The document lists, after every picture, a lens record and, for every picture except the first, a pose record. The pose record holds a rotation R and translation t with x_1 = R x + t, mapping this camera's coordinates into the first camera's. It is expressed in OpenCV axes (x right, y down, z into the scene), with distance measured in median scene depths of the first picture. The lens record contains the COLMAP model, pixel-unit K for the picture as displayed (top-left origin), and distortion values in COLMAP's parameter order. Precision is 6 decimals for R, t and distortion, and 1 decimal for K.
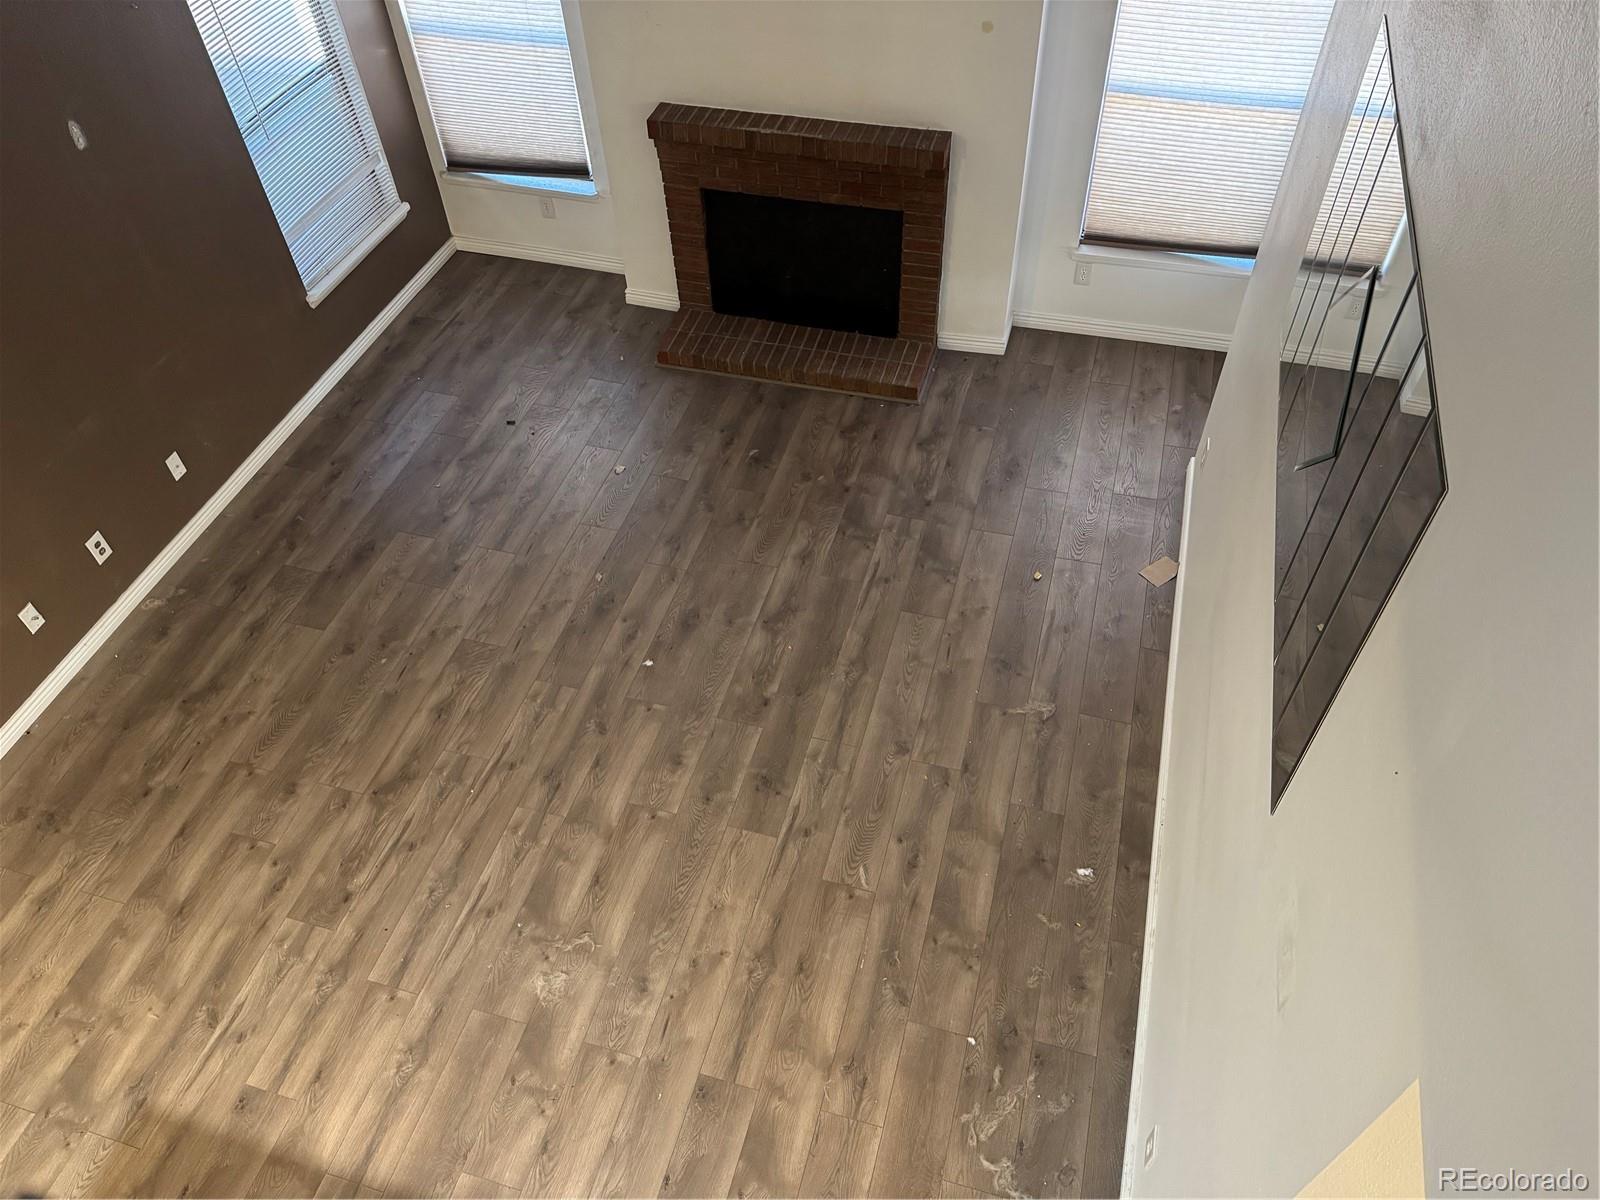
lens RADIAL K [[1111.6, 0, 800.0], [0, 1111.6, 600.0], [0, 0, 1]] dist [0.100633, -0.152633]
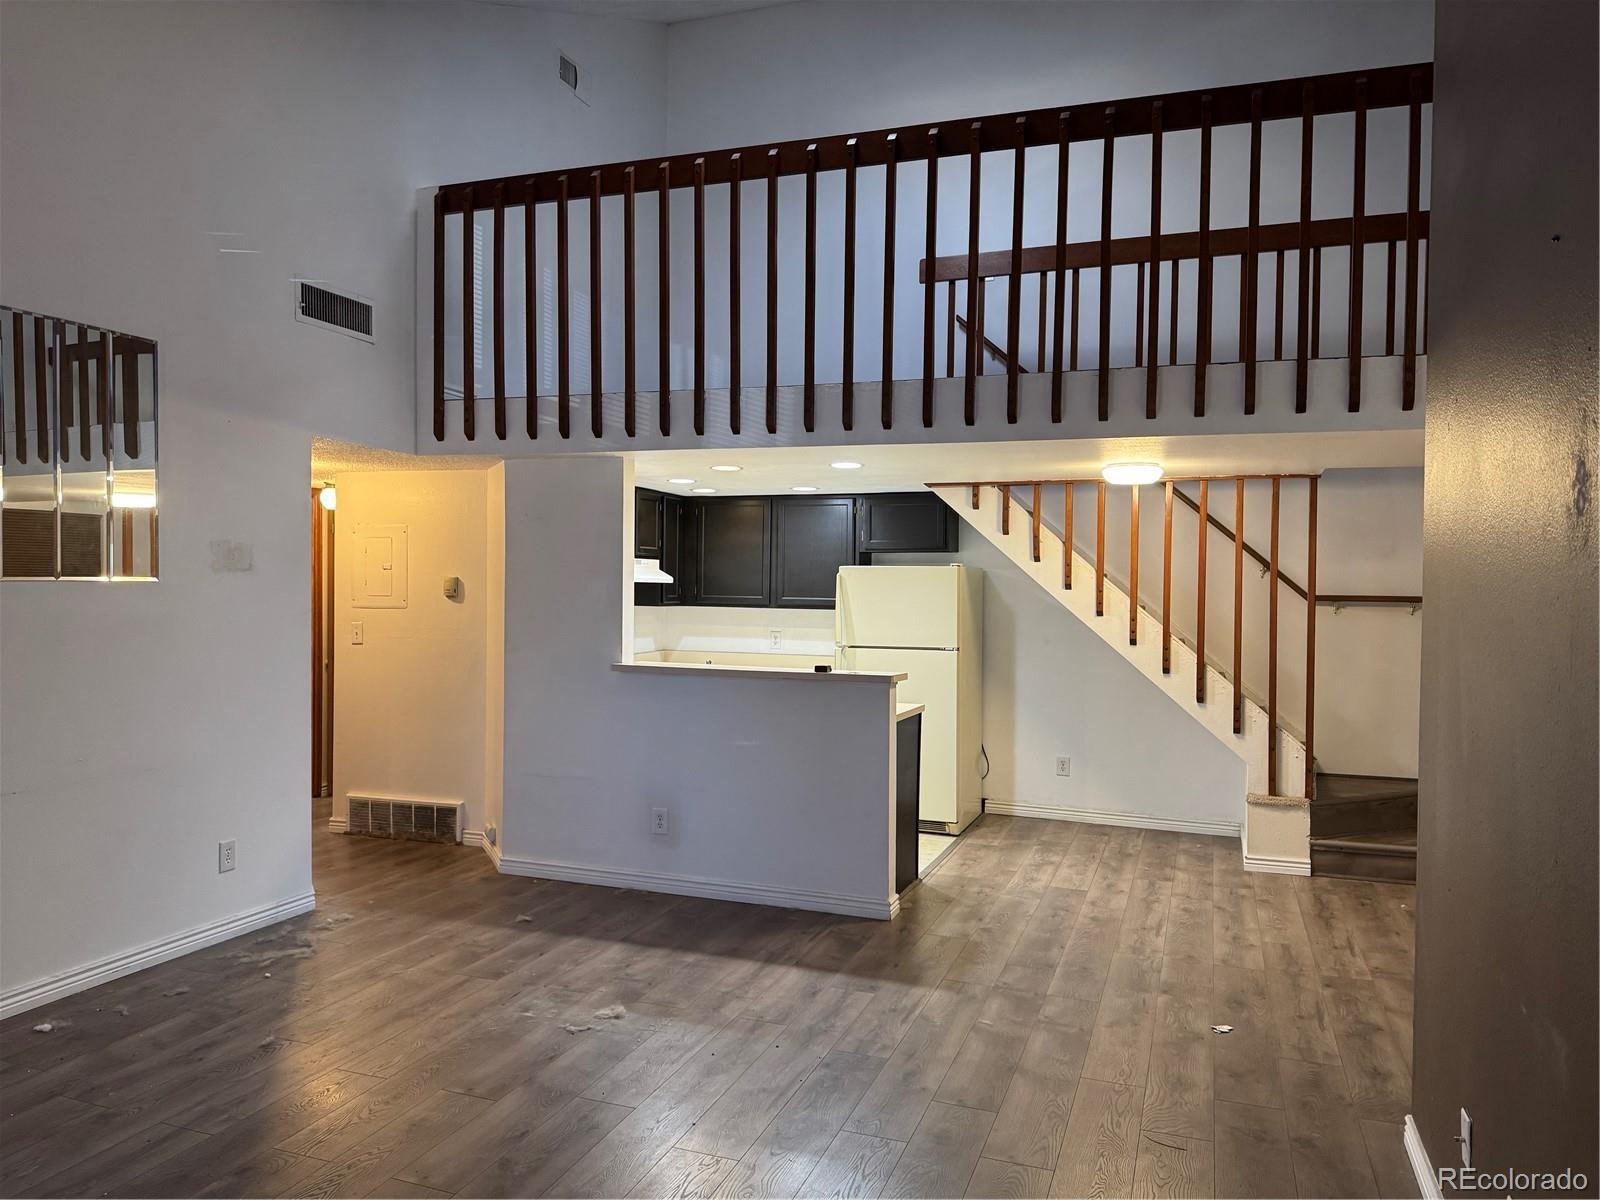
lens RADIAL K [[1111.6, 0, 800.0], [0, 1111.6, 600.0], [0, 0, 1]] dist [0.100633, -0.152633]
pose [[-0.997492, 0.021428, 0.067454, -0.422563], [0.064956, 0.655644, 0.752271, -0.619875], [-0.028106, 0.754766, -0.655391, 1.234040]]
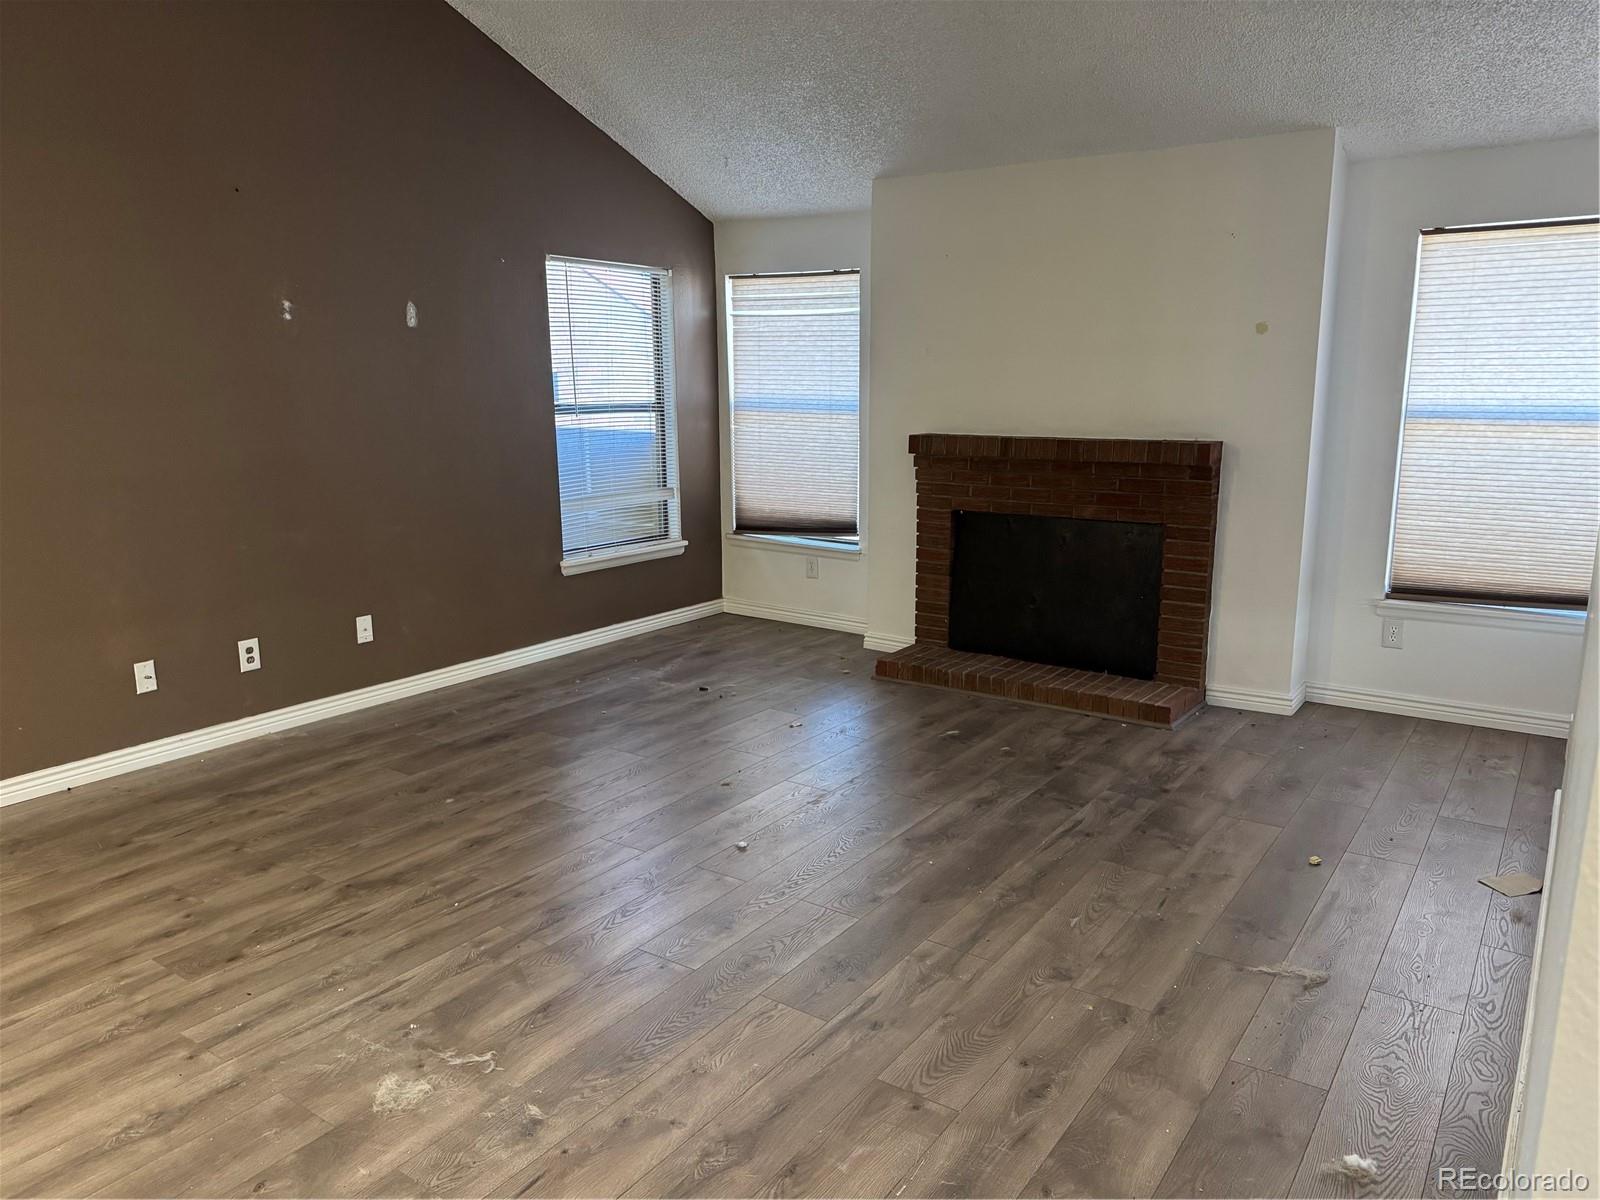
lens RADIAL K [[1127.2, 0, 805.6], [0, 1127.2, 595.1], [0, 0, 1]] dist [0.046857, -0.060441]
pose [[0.945739, 0.094155, -0.310985, 0.136999], [-0.261949, 0.787218, -0.558275, 0.367736], [0.192248, 0.609445, 0.769167, 0.351472]]
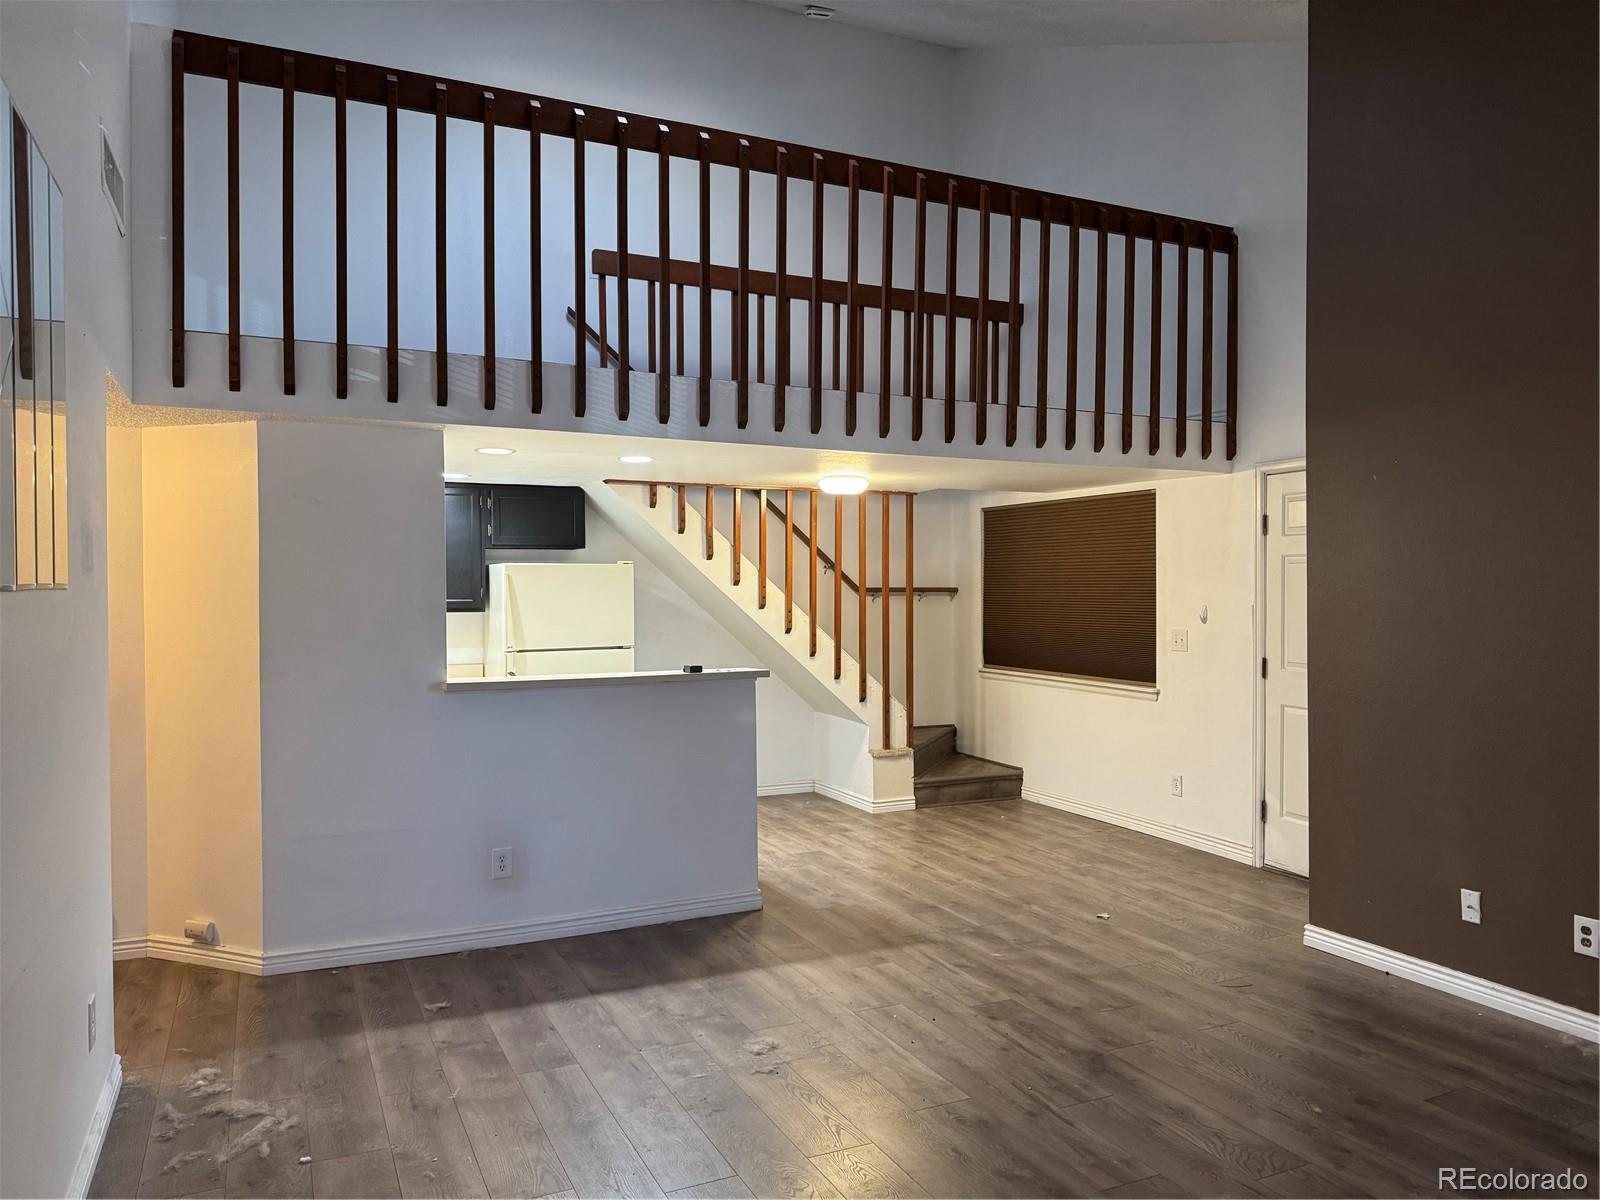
lens RADIAL K [[1111.6, 0, 800.0], [0, 1111.6, 600.0], [0, 0, 1]] dist [0.100633, -0.152633]
pose [[-0.747630, 0.043787, -0.662670, 0.344080], [-0.476980, 0.658899, 0.581672, -0.445875], [0.462102, 0.750956, -0.471727, 1.048368]]
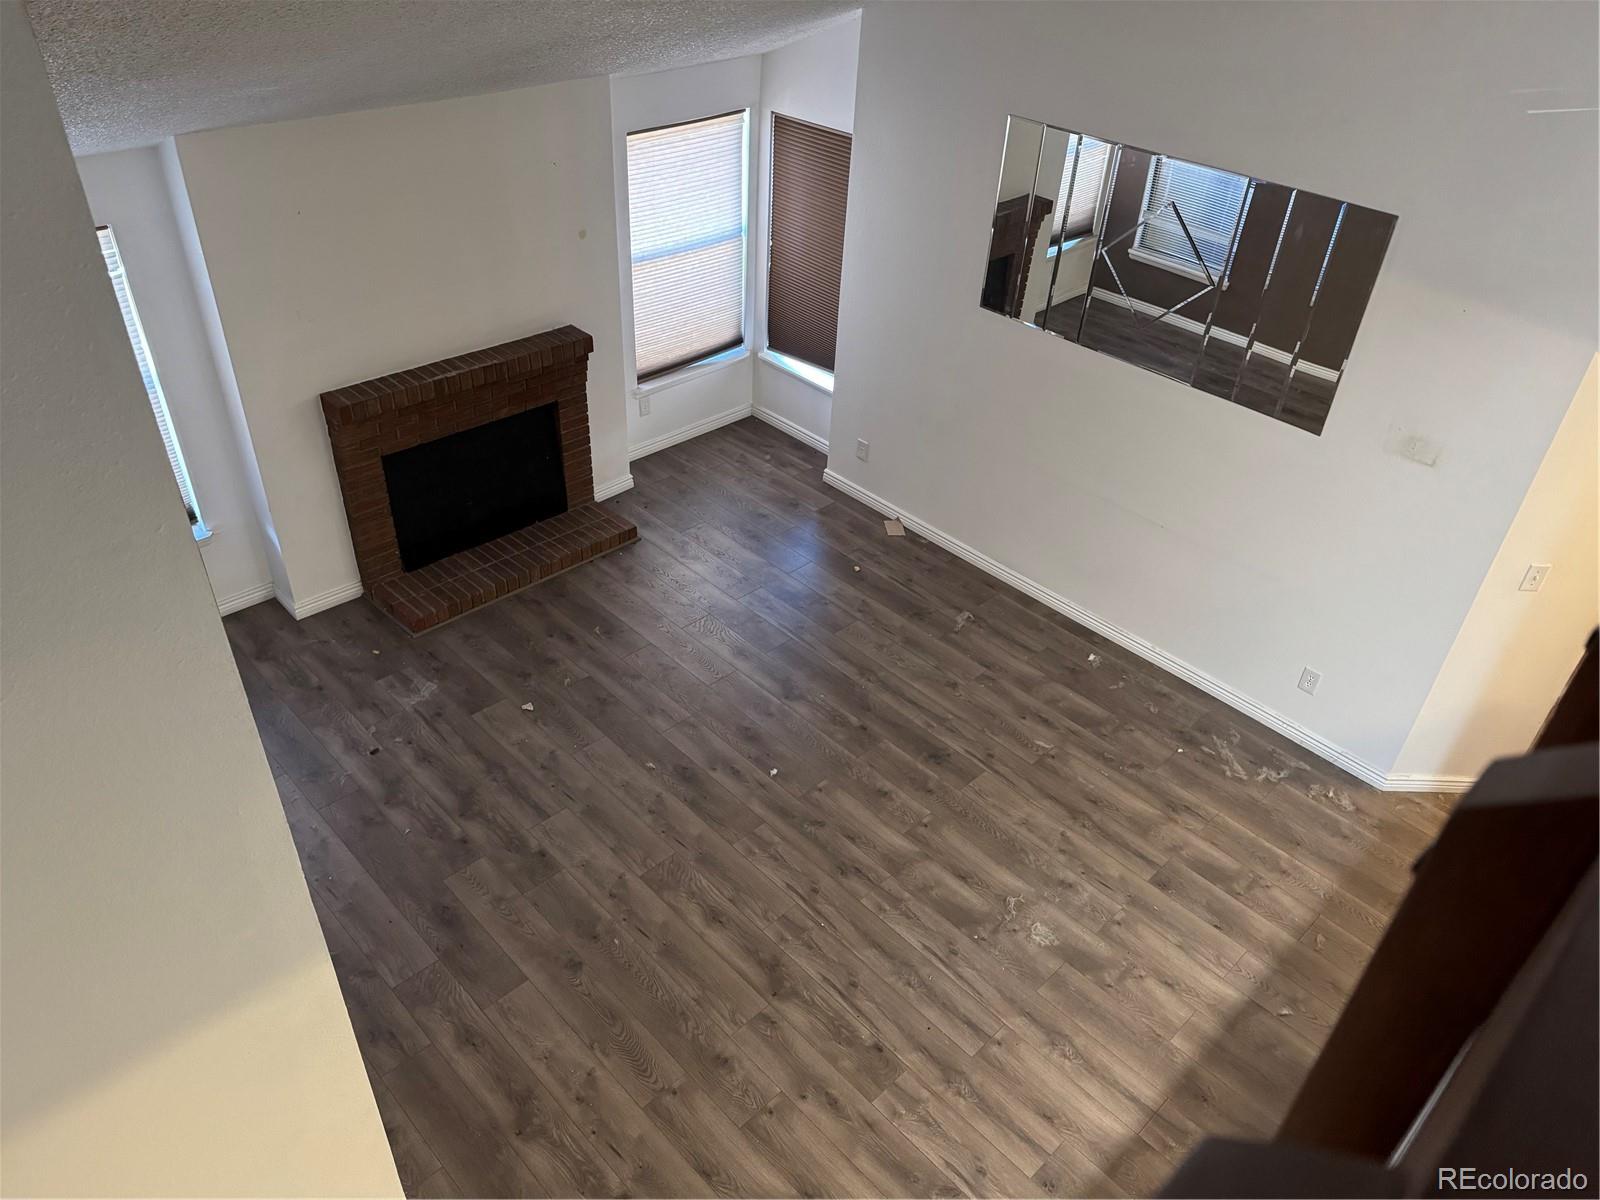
lens RADIAL K [[1112.7, 0, 797.9], [0, 1112.7, 607.1], [0, 0, 1]] dist [0.163792, -0.312986]
pose [[0.493196, -0.468200, 0.733176, -0.942834], [0.600536, 0.793009, 0.102438, -0.188942], [-0.629376, 0.389776, 0.672280, 0.191078]]
